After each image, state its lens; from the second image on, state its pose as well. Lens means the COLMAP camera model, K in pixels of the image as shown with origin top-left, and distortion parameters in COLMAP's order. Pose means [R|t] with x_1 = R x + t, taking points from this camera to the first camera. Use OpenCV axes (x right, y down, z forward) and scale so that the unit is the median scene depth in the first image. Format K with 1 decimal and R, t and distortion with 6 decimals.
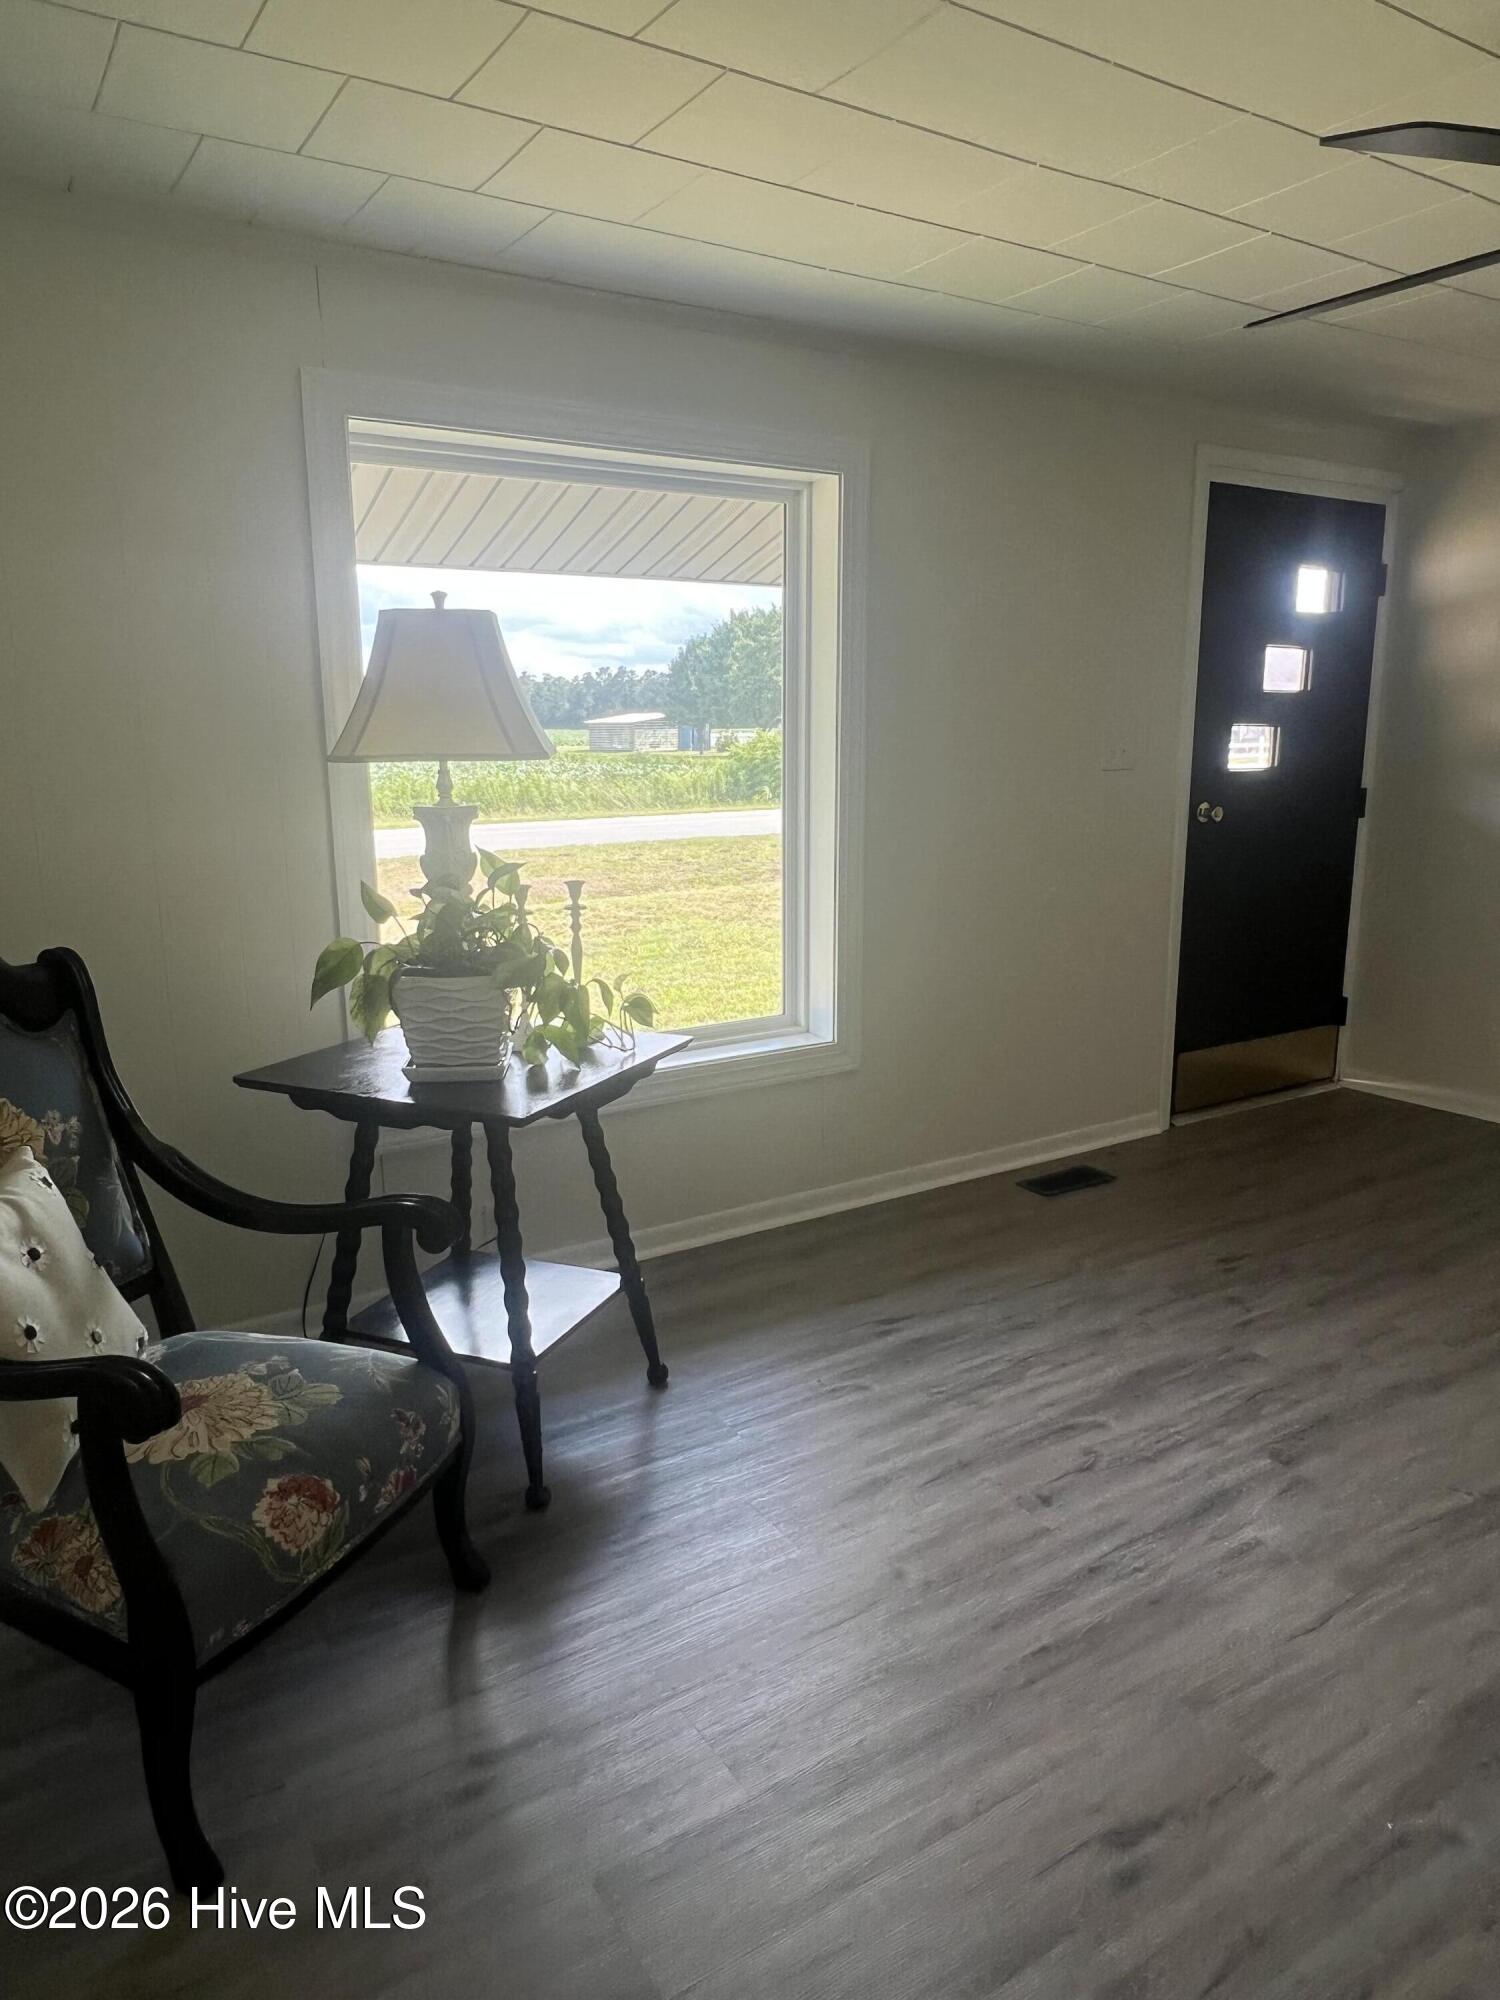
lens RADIAL K [[1315.8, 0, 731.5], [0, 1315.8, 1002.6], [0, 0, 1]] dist [-0.003092, 0.000896]
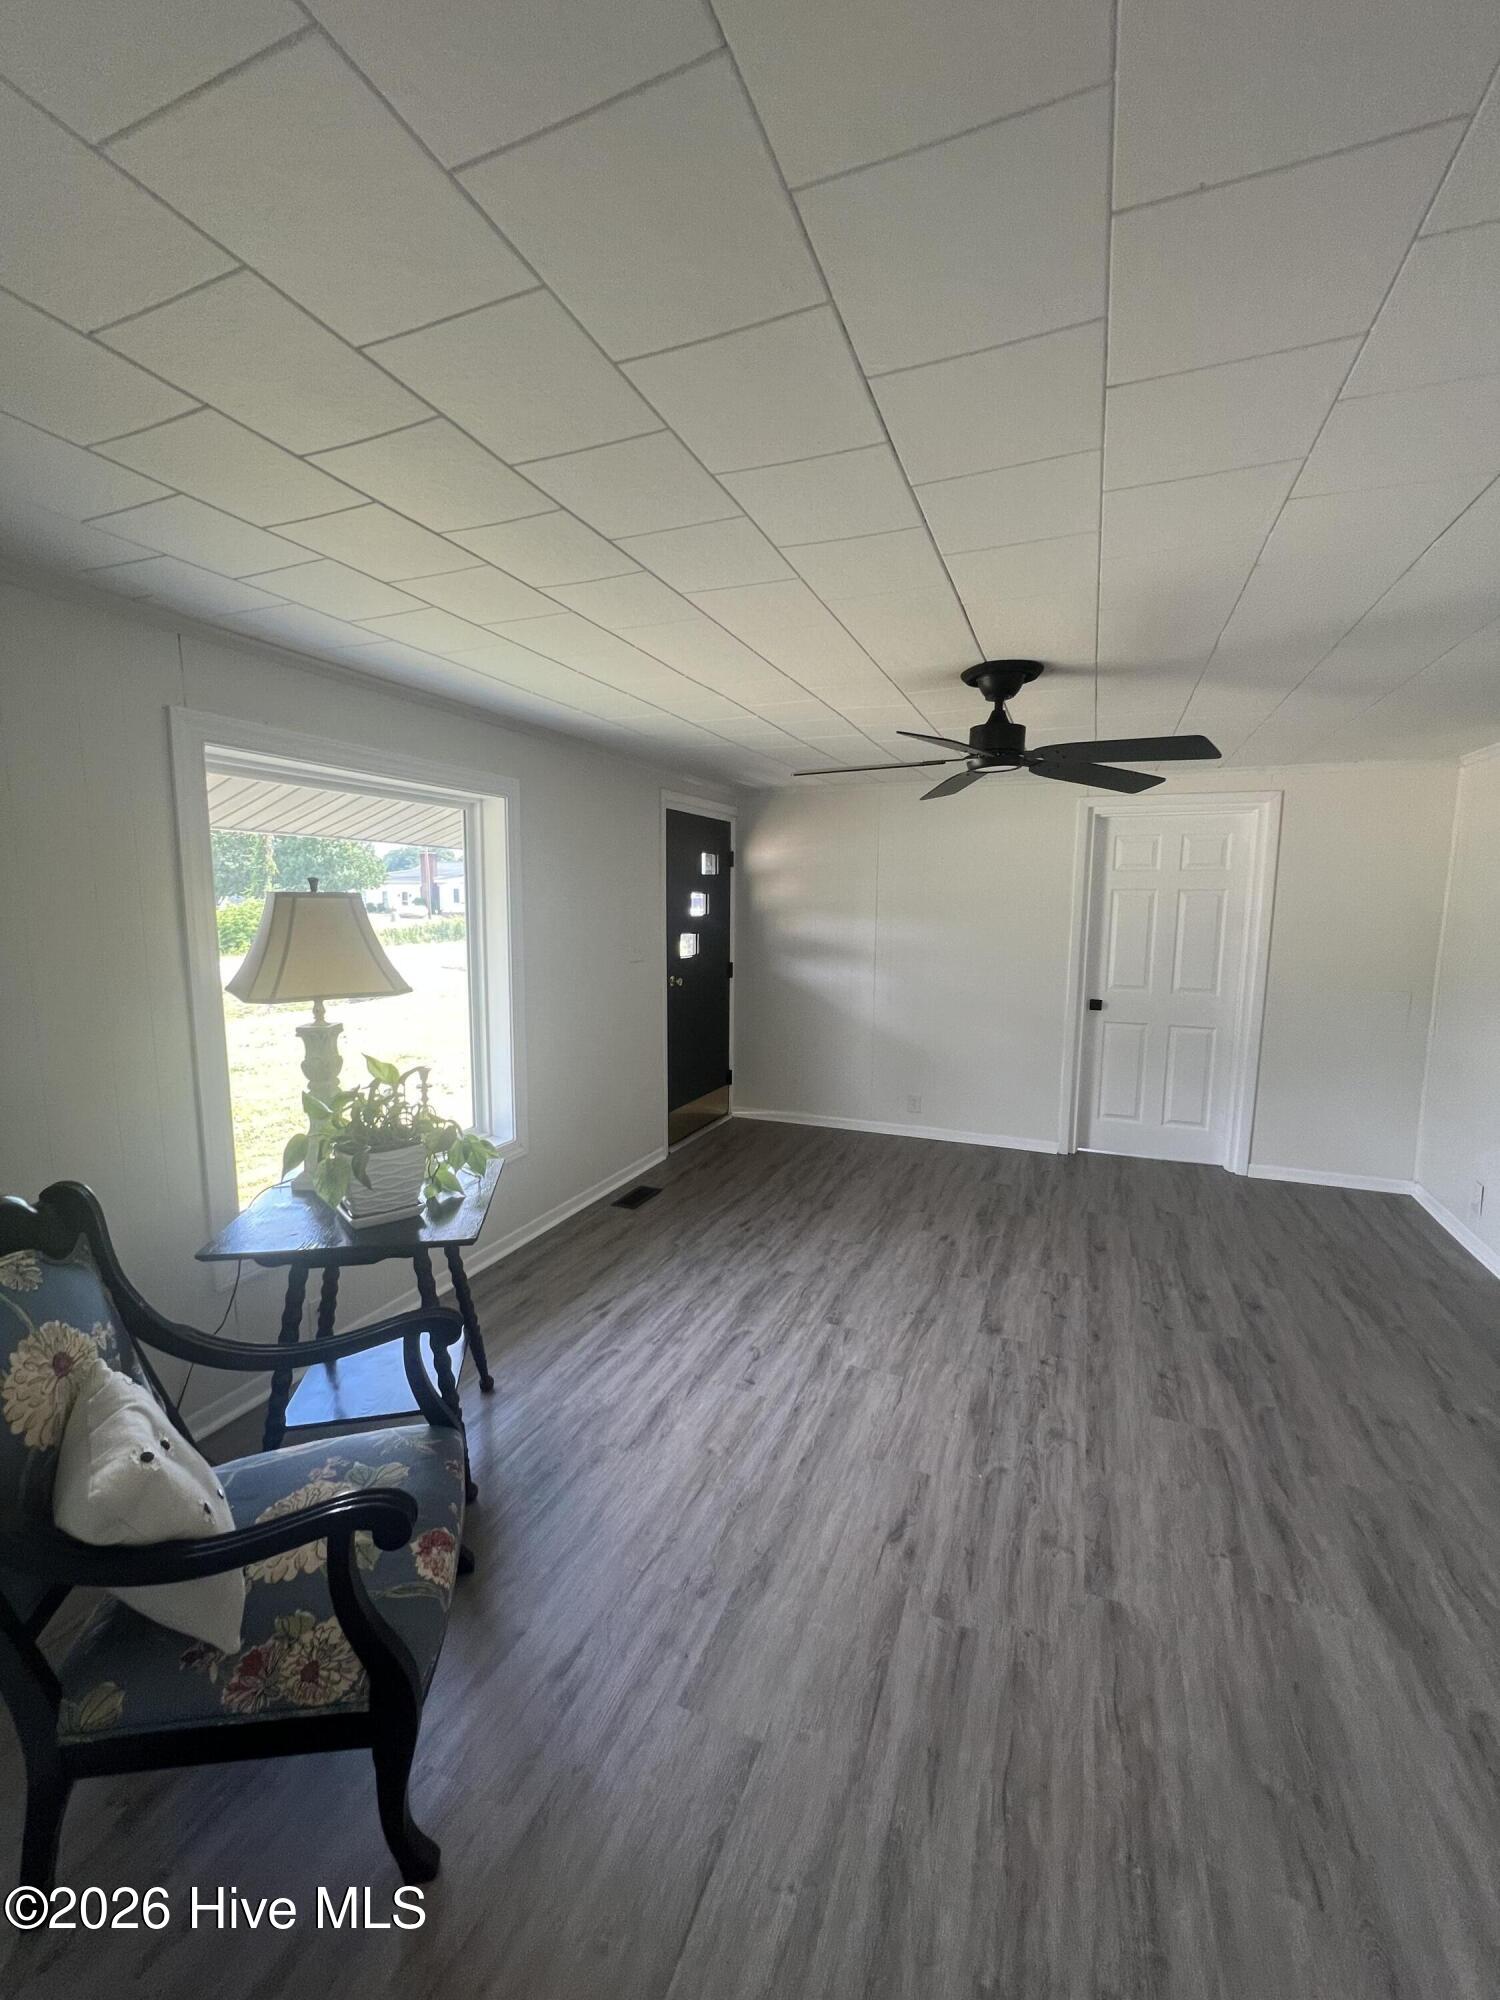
lens RADIAL K [[805.5, 0, 747.4], [0, 805.5, 1003.9], [0, 0, 1]] dist [-0.002305, 0.001591]
pose [[0.817774, -0.062056, 0.572185, -0.336736], [0.106789, 0.993267, -0.044900, -0.084716], [-0.565546, 0.097821, 0.818895, 0.030240]]
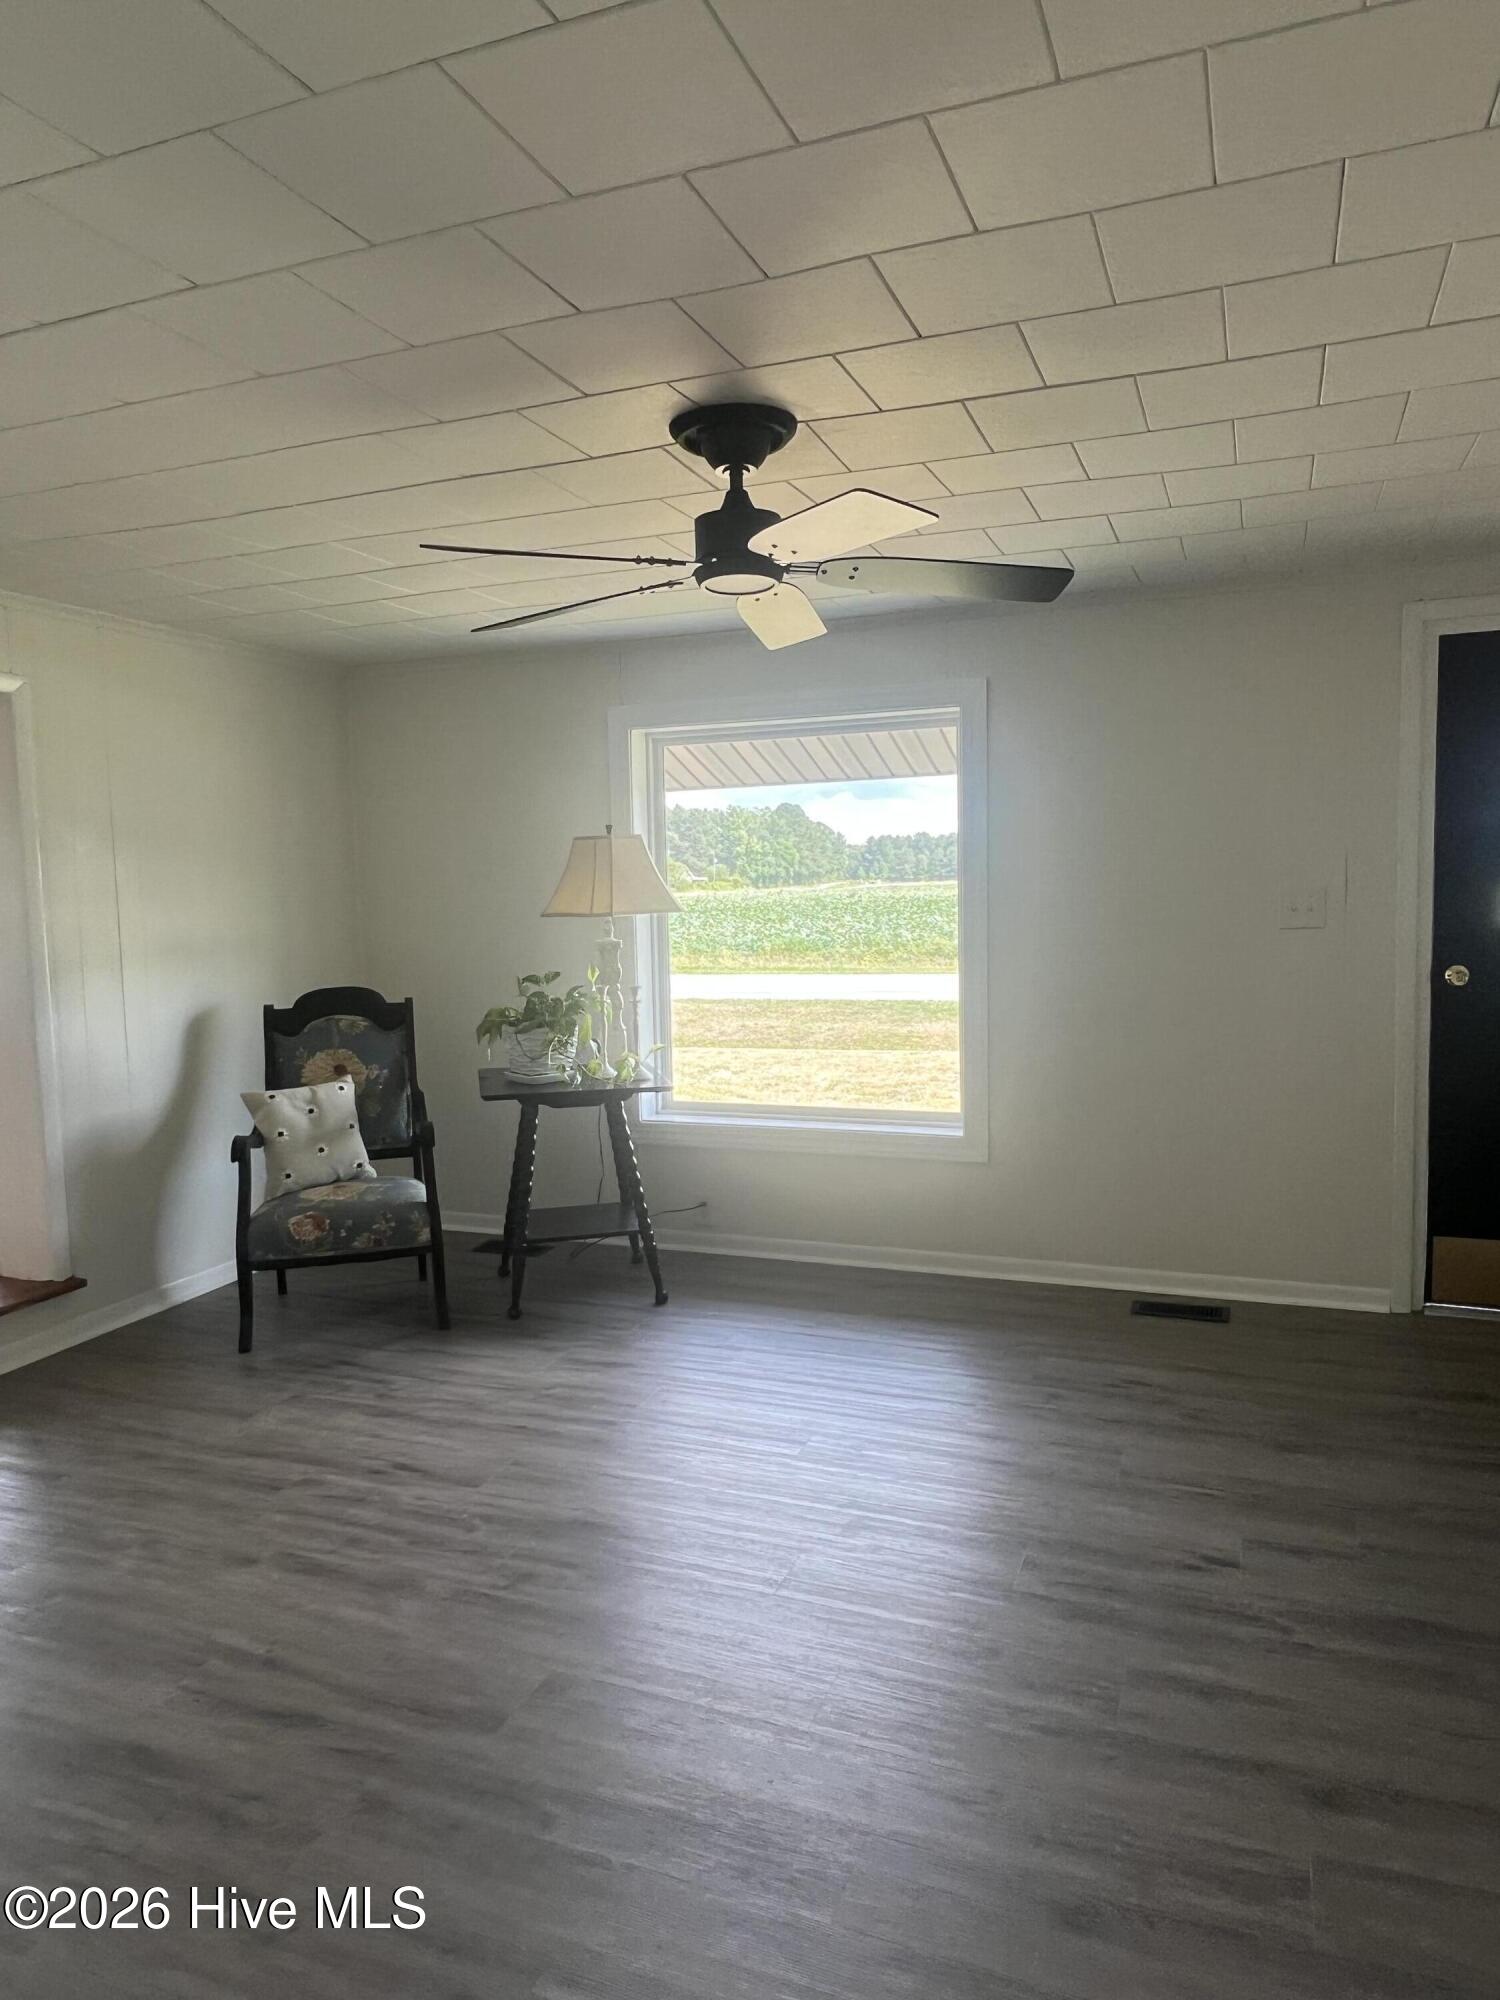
lens RADIAL K [[1315.8, 0, 743.5], [0, 1315.8, 998.0], [0, 0, 1]] dist [-0.003092, 0.000896]
pose [[0.595179, 0.062501, -0.801159, 1.338060], [-0.147346, 0.988556, -0.032342, -0.041794], [0.789969, 0.137297, 0.597577, 0.085958]]
